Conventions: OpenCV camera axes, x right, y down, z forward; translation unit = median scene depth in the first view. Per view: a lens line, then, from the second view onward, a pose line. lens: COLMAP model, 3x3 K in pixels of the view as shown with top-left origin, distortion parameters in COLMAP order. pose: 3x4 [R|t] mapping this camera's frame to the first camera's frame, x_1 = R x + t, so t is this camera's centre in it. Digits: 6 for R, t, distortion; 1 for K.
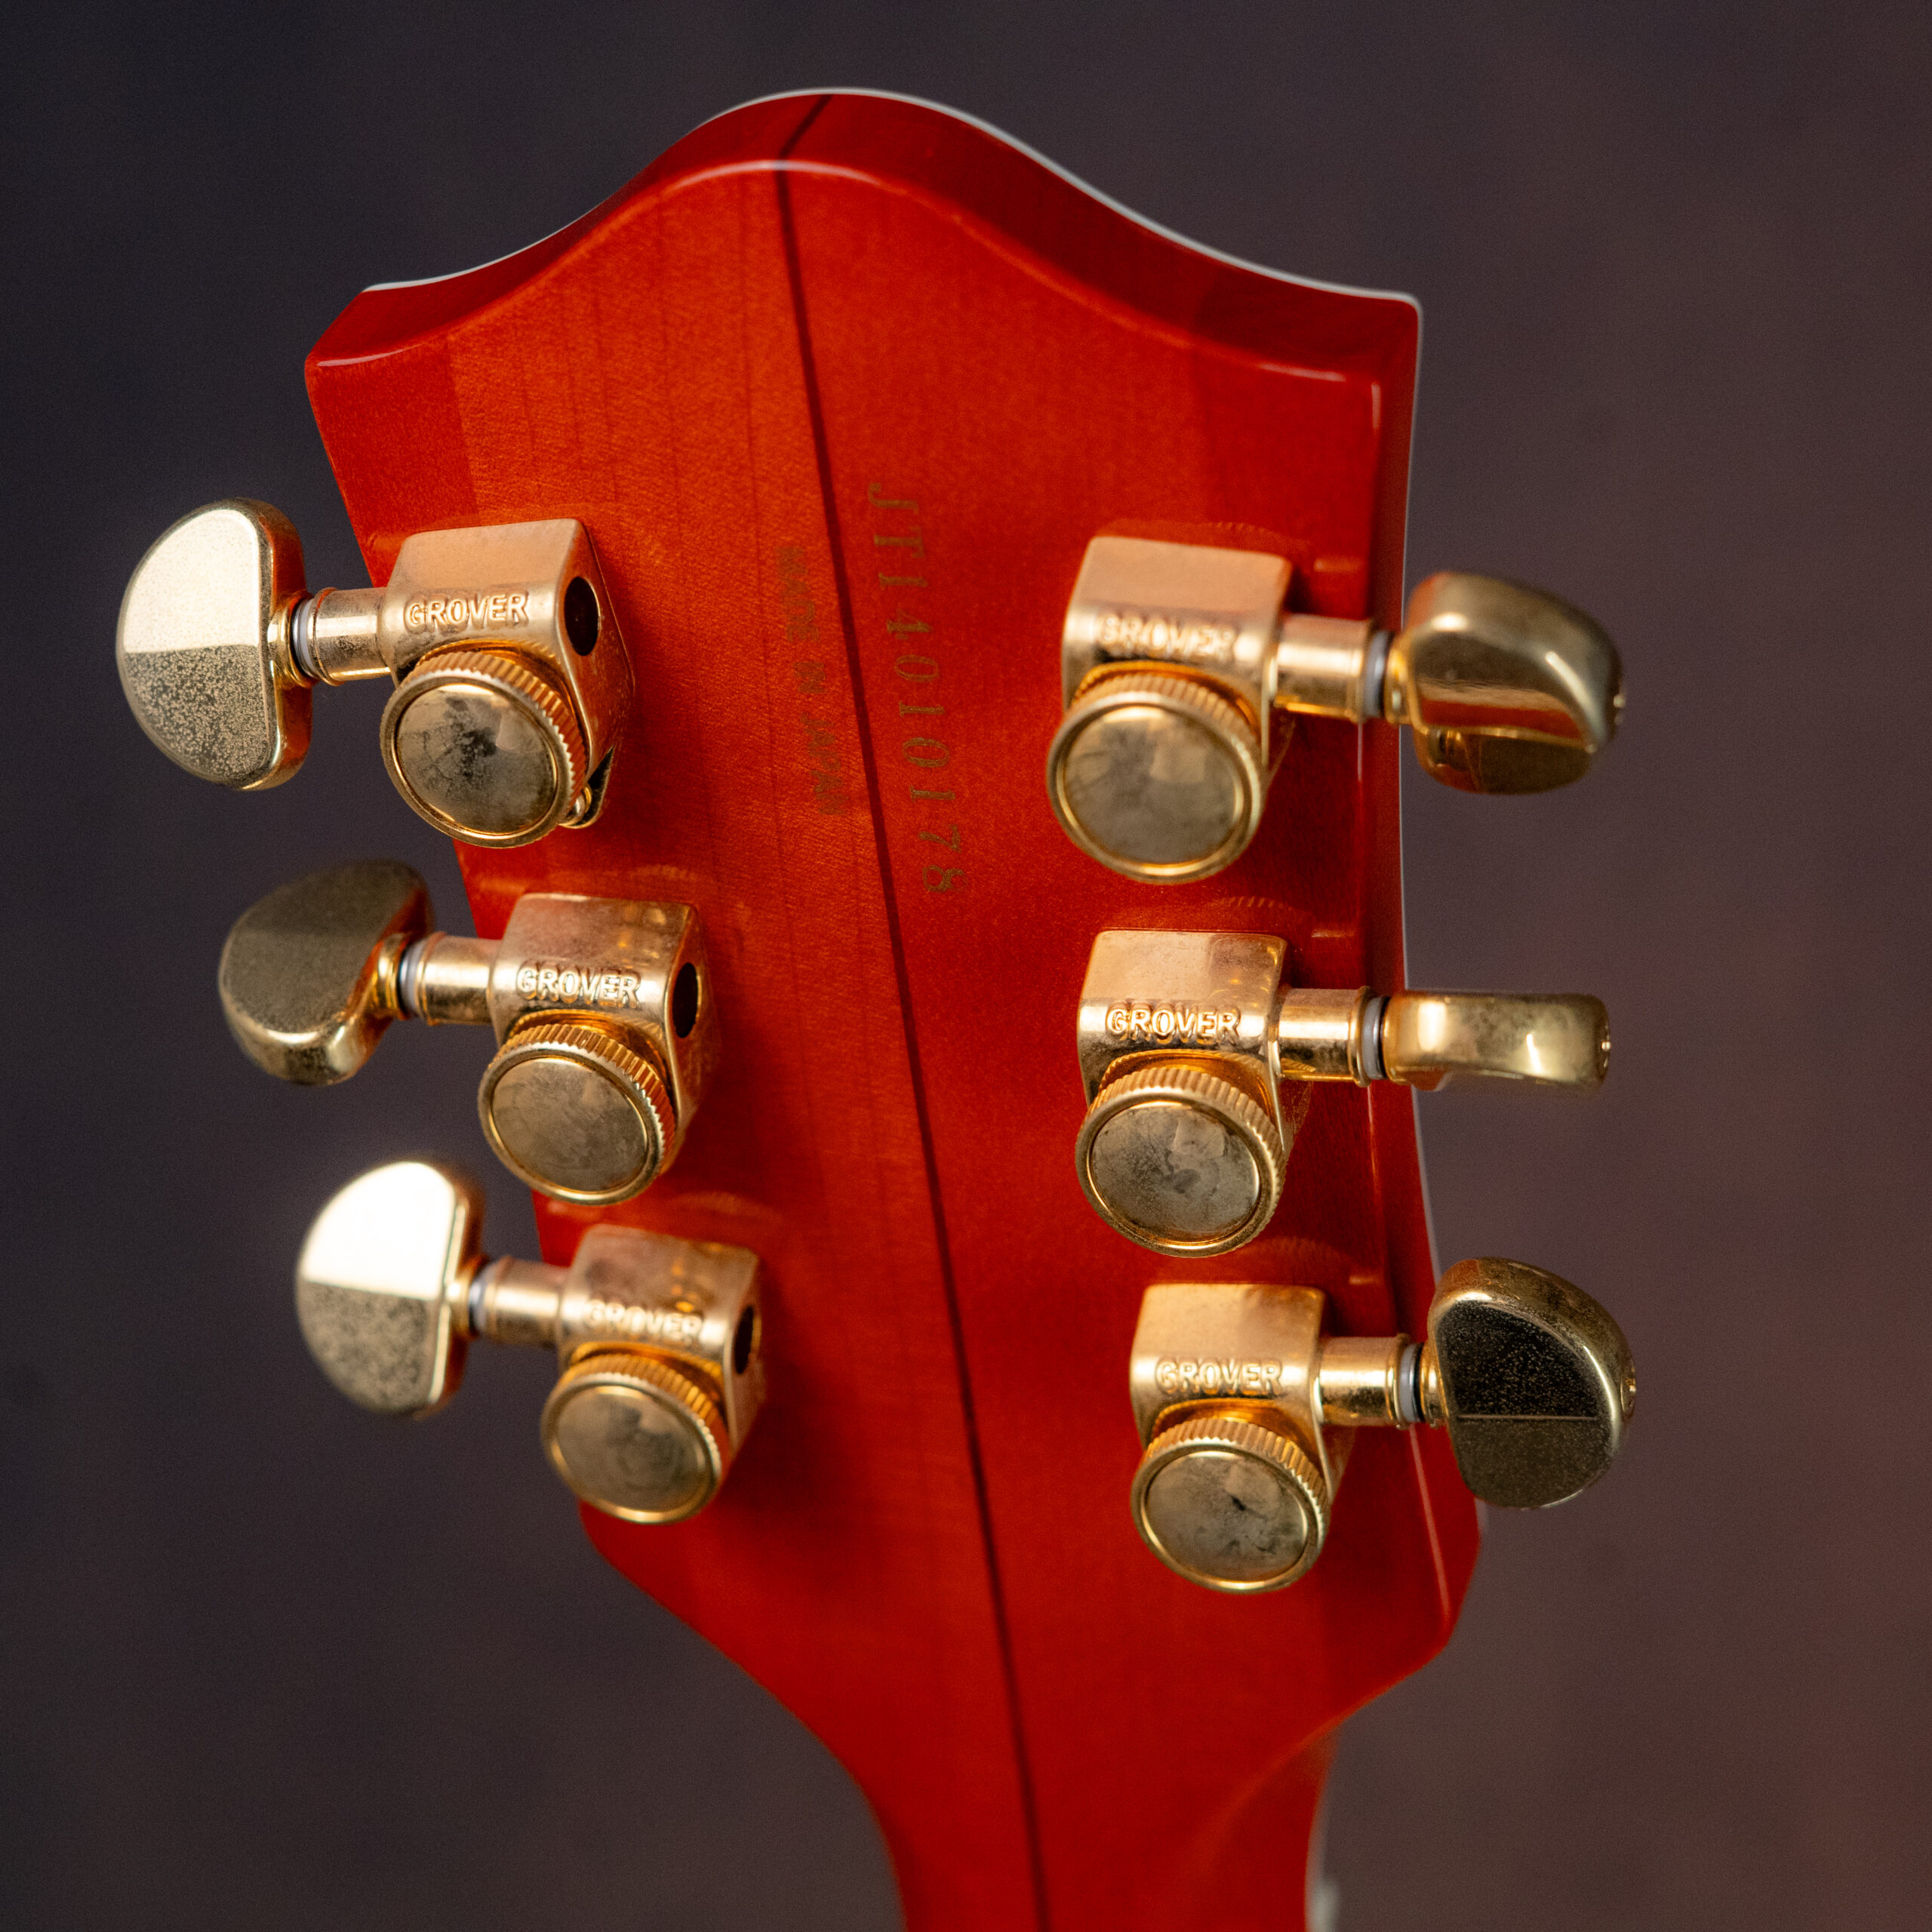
lens RADIAL K [[4329.1, 0, 969.7], [0, 4329.1, 973.5], [0, 0, 1]] dist [0.010179, 0.000000]
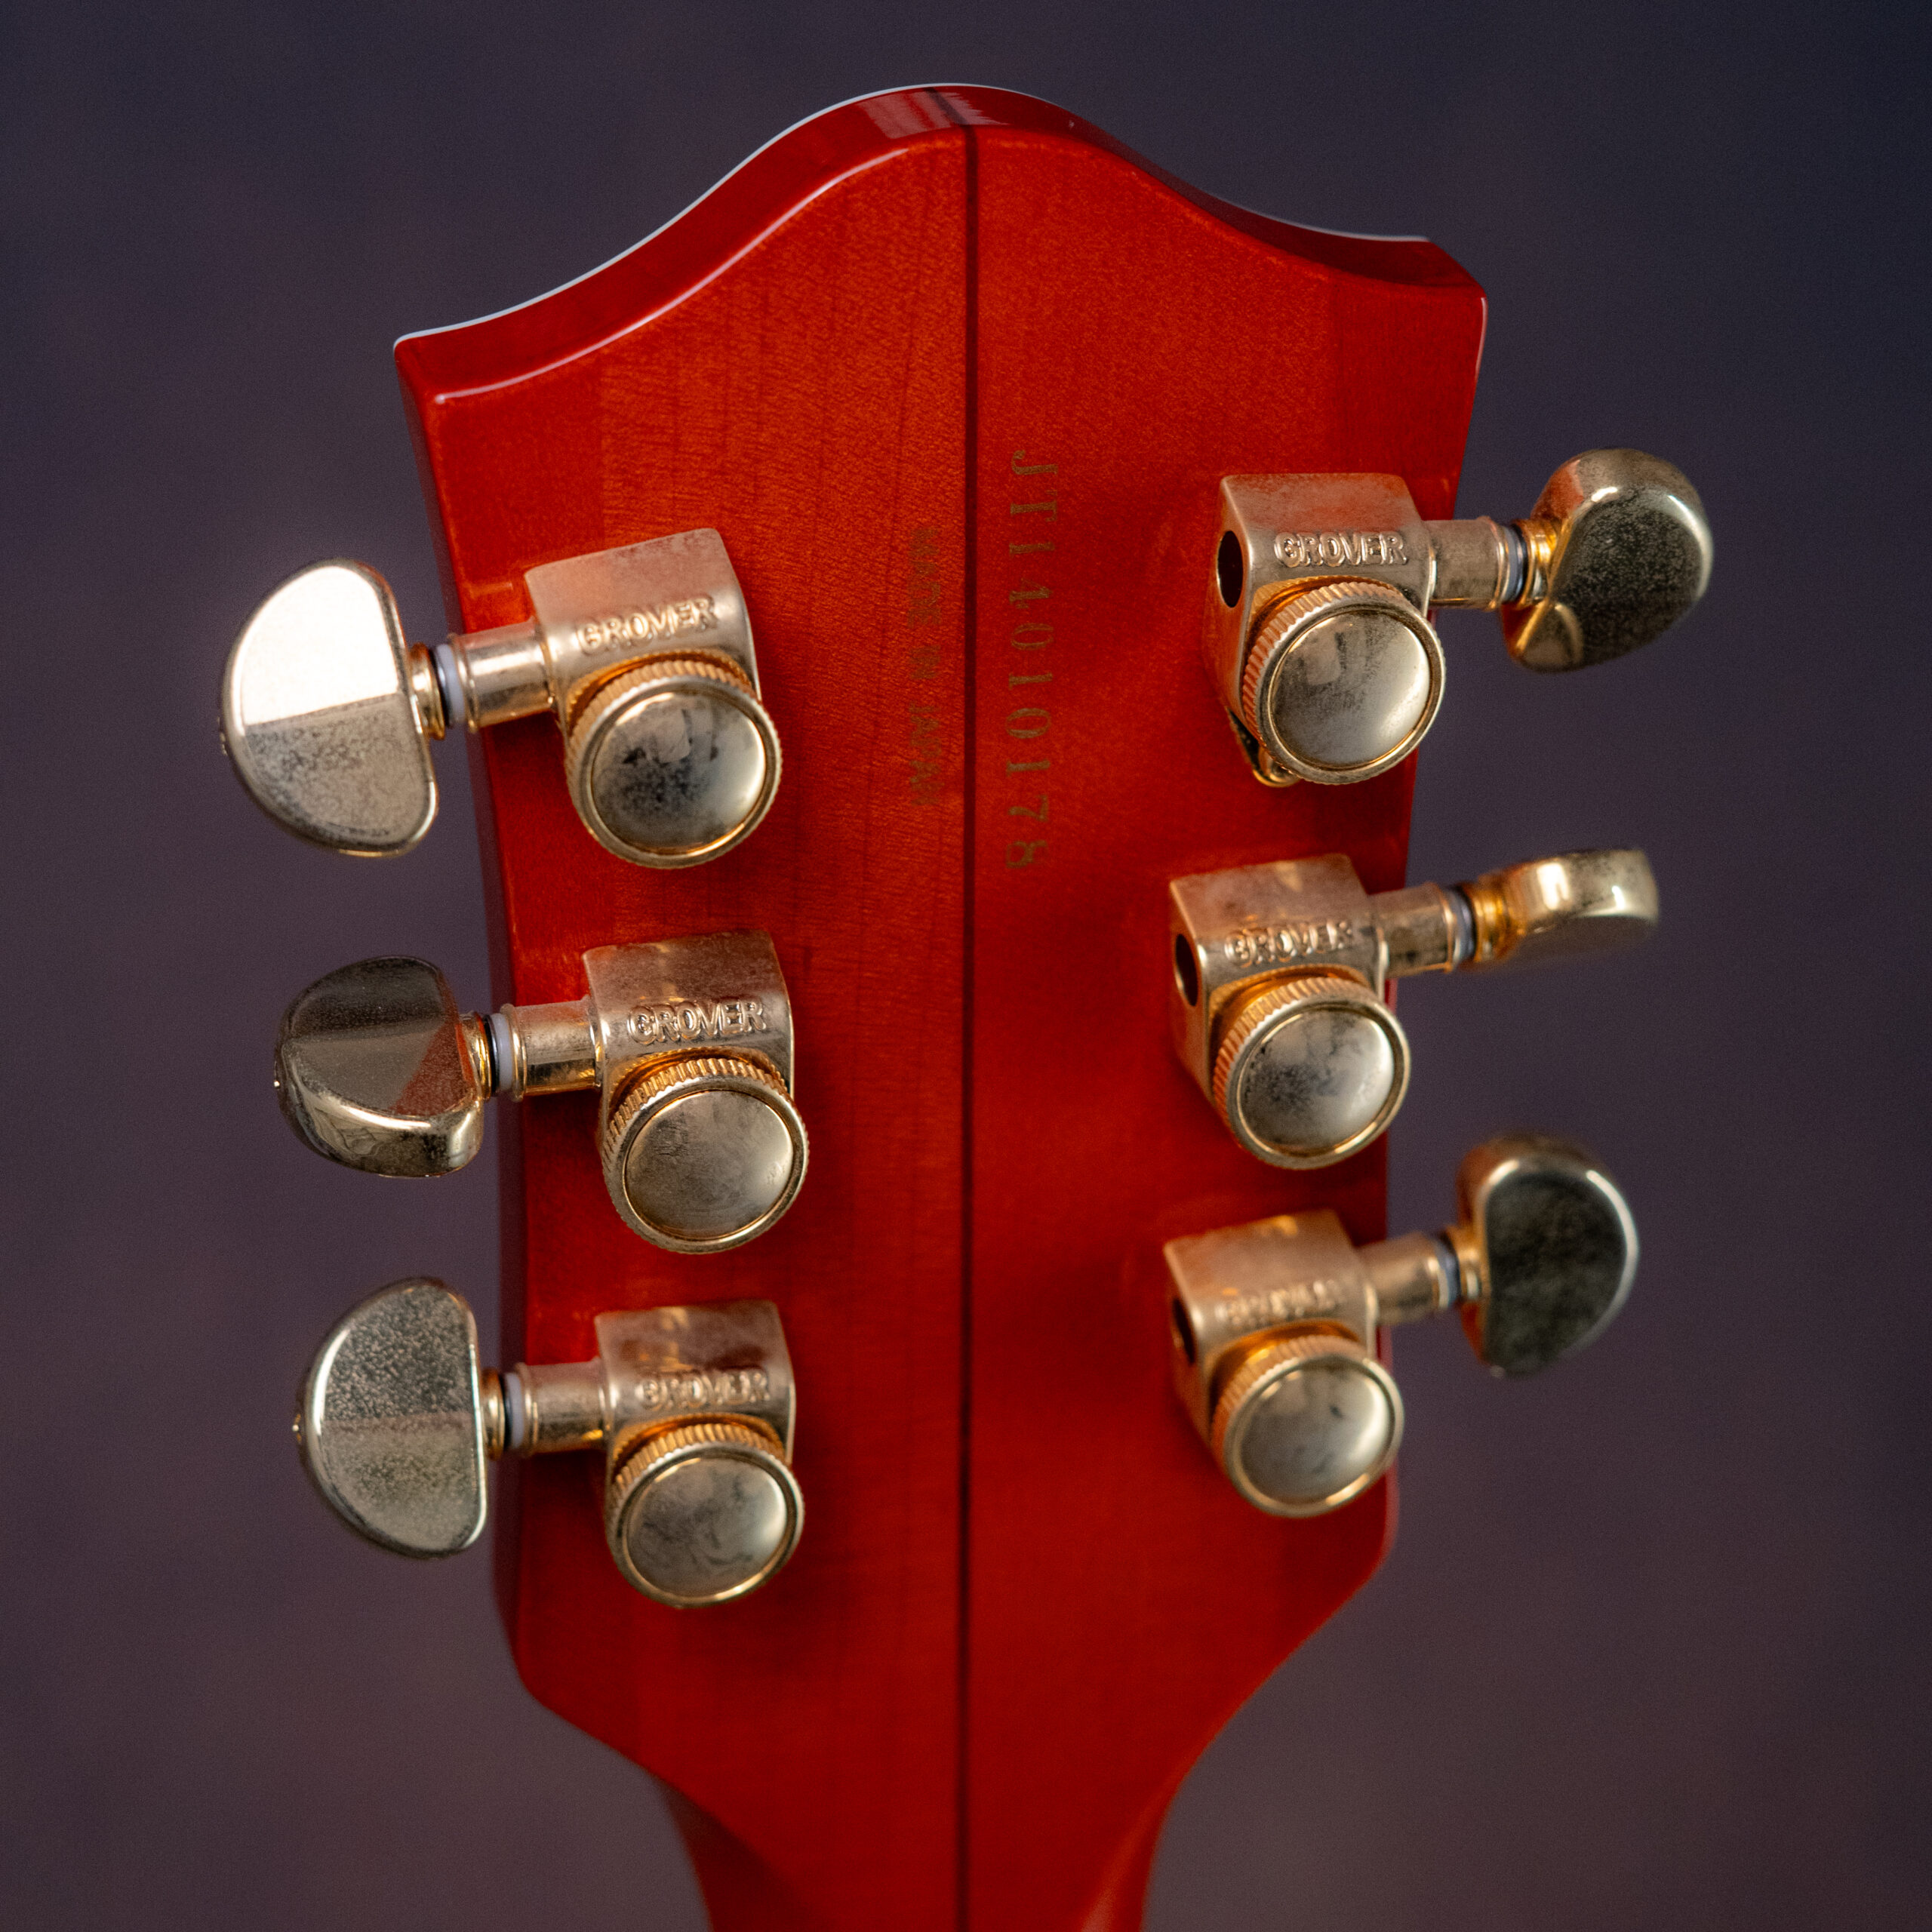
lens RADIAL K [[4329.1, 0, 961.7], [0, 4329.1, 957.4], [0, 0, 1]] dist [0.010179, 0.000000]
pose [[0.836171, -0.138598, 0.530668, -0.590409], [0.208402, 0.975266, -0.073660, 0.077946], [-0.507333, 0.172185, 0.844373, 0.144524]]
